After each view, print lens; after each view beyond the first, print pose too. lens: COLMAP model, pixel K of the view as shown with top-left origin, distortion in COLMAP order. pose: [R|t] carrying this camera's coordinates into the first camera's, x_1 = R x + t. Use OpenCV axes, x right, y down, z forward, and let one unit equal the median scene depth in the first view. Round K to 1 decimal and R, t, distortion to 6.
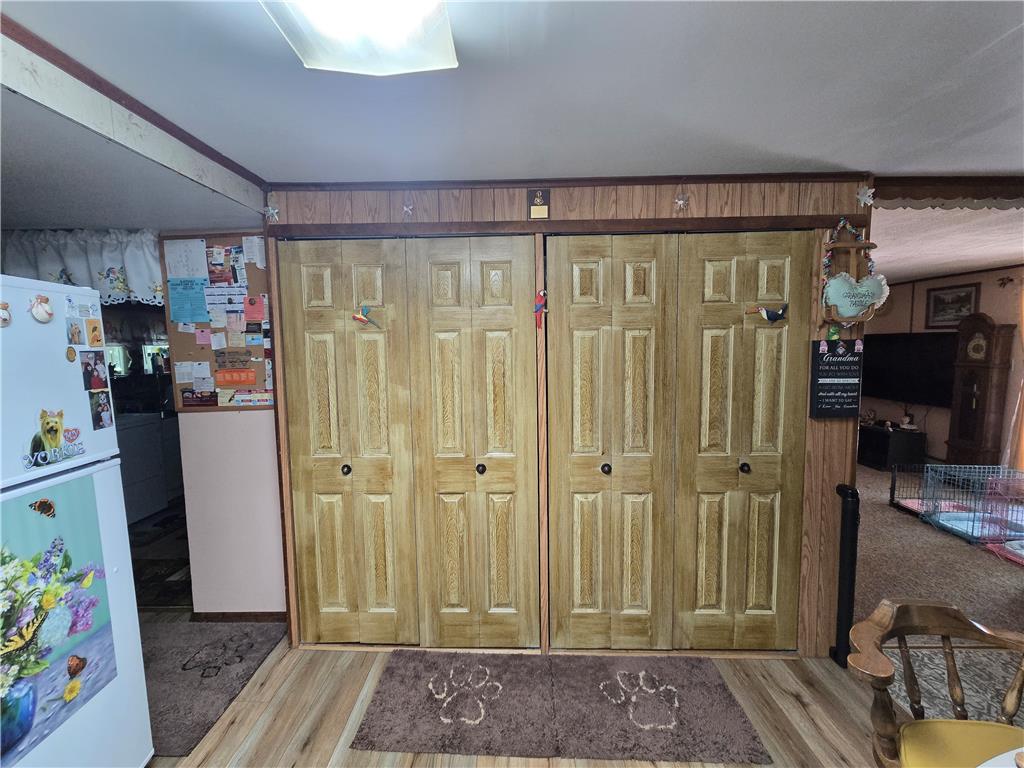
lens RADIAL K [[414.3, 0, 509.6], [0, 414.3, 381.5], [0, 0, 1]] dist [0.000254, 0.000019]
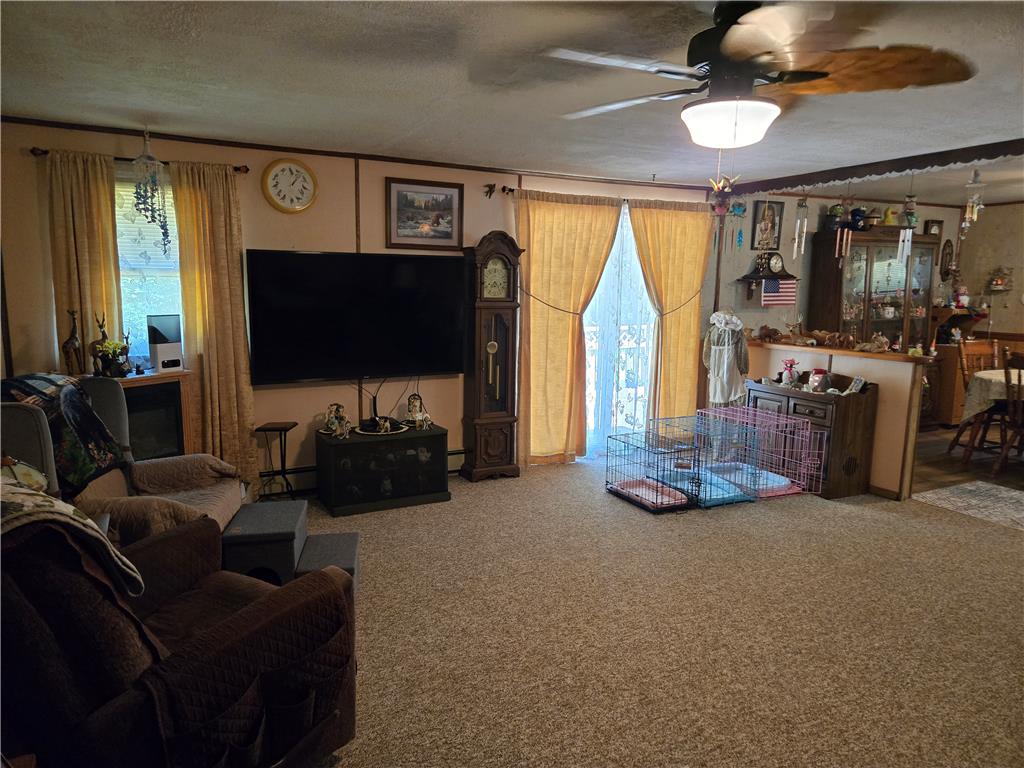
lens RADIAL K [[688.3, 0, 511.4], [0, 688.3, 387.7], [0, 0, 1]] dist [0.005267, 0.000521]
pose [[-0.445235, -0.132363, 0.885576, 0.046302], [0.073469, 0.980279, 0.183456, -0.104956], [-0.892394, 0.146743, -0.426730, 1.361475]]
